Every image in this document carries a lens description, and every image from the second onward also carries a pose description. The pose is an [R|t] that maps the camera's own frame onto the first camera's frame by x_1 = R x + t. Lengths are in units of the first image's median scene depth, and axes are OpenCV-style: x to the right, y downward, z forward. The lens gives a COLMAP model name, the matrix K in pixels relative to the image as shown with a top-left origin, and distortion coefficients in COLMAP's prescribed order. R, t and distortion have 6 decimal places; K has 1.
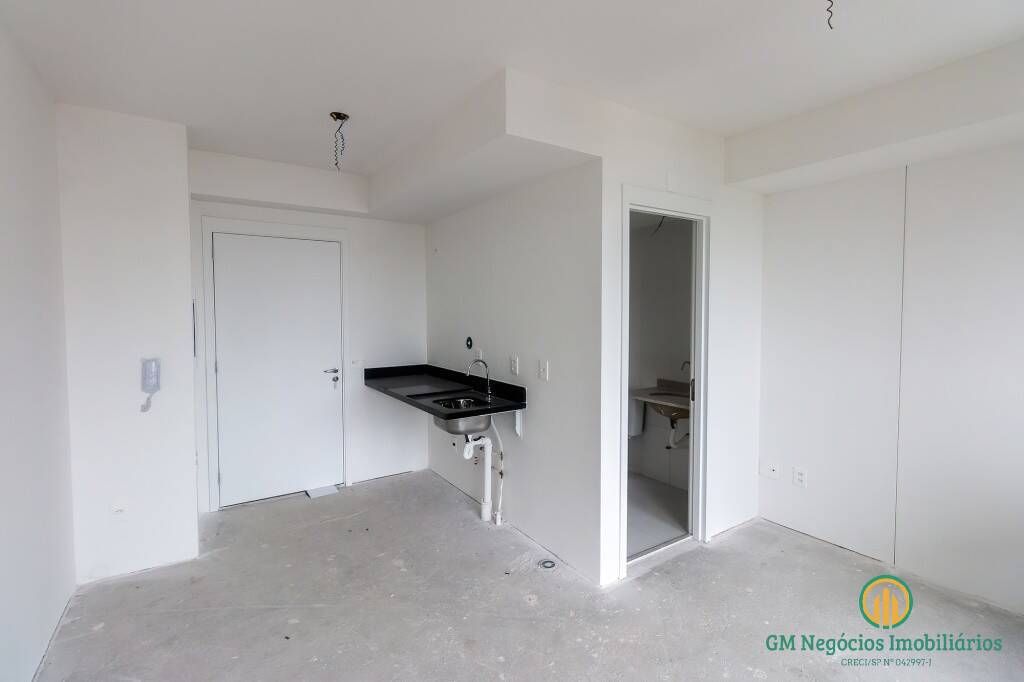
lens RADIAL K [[477.3, 0, 514.7], [0, 477.3, 338.6], [0, 0, 1]] dist [0.000424, 0.002943]
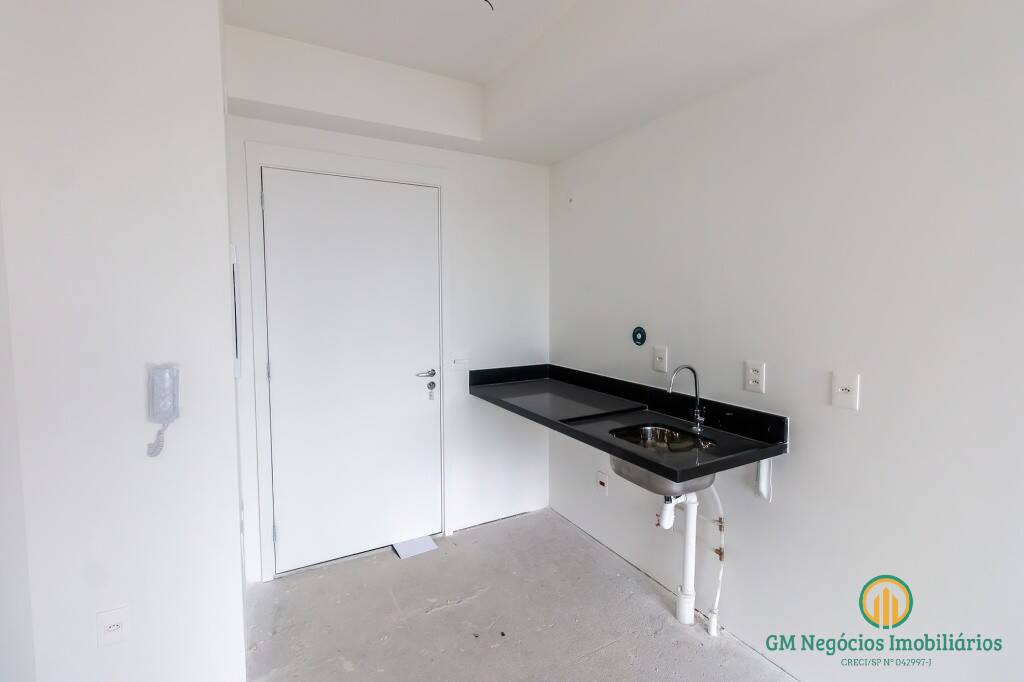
lens RADIAL K [[477.3, 0, 510.3], [0, 477.3, 338.6], [0, 0, 1]] dist [0.000424, 0.002943]
pose [[0.996869, 0.009066, -0.078547, -0.243066], [-0.006570, 0.999467, 0.031985, -0.007401], [0.078795, -0.031369, 0.996397, 0.373445]]
